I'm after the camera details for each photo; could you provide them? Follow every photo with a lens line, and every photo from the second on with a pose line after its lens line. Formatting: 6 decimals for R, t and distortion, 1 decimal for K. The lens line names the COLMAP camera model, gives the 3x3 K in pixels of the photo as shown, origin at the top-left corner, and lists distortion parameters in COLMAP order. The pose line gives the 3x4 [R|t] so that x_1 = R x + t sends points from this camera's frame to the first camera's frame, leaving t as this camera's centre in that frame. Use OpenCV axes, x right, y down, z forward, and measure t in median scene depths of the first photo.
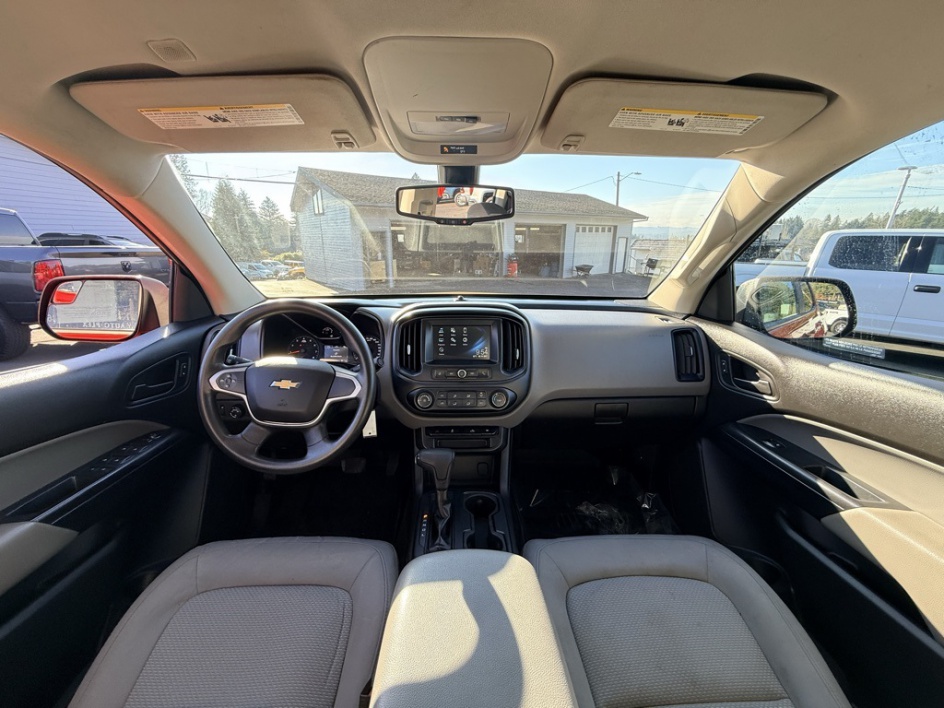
lens RADIAL K [[378.0, 0, 466.9], [0, 378.0, 355.7], [0, 0, 1]] dist [-0.006877, 0.001583]
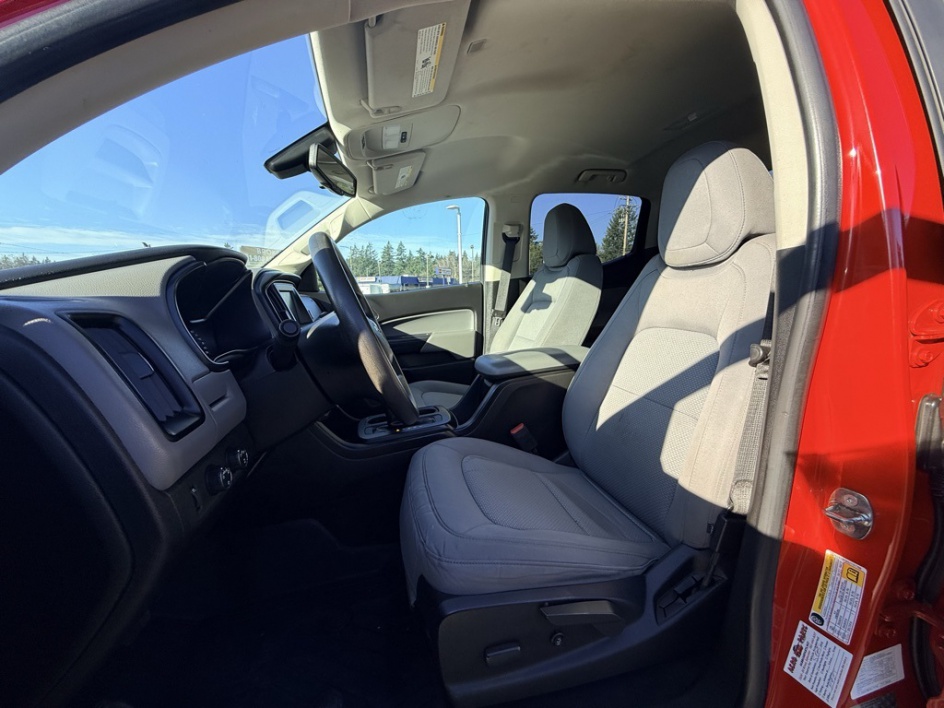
lens RADIAL K [[378.0, 0, 474.4], [0, 378.0, 354.0], [0, 0, 1]] dist [-0.006877, 0.001583]
pose [[-0.224984, -0.158796, 0.961336, -1.106563], [0.302170, 0.926616, 0.223779, 0.001227], [-0.926324, 0.340833, -0.160491, 0.758300]]
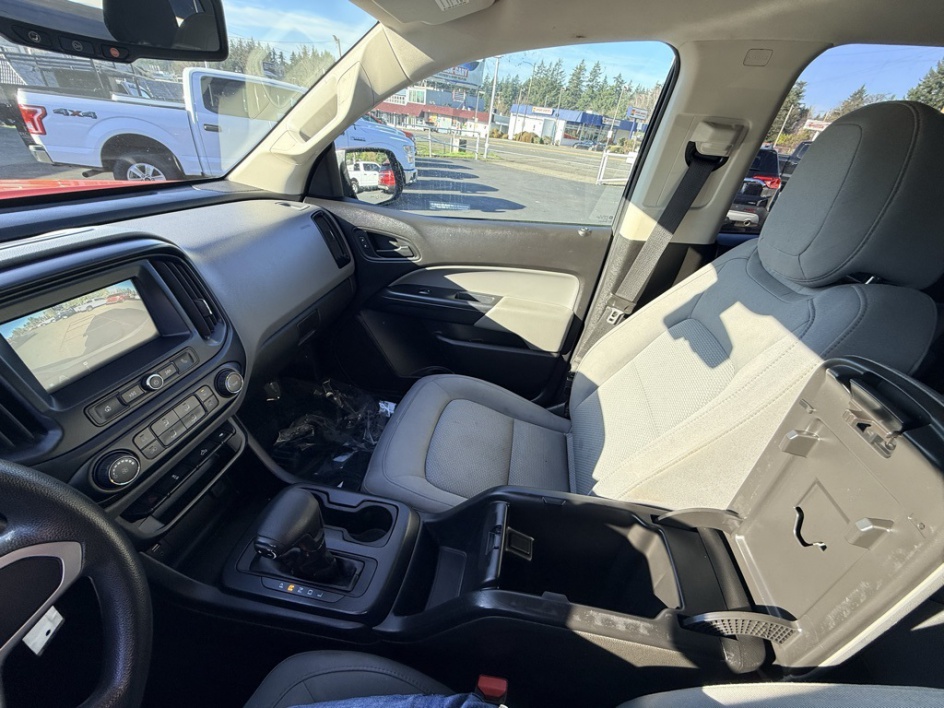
lens RADIAL K [[378.0, 0, 470.4], [0, 378.0, 357.6], [0, 0, 1]] dist [-0.006877, 0.001583]
pose [[0.205865, -0.509127, 0.835709, -0.339477], [0.173076, 0.859481, 0.480975, -0.155618], [-0.963153, 0.045625, 0.265055, 0.418032]]
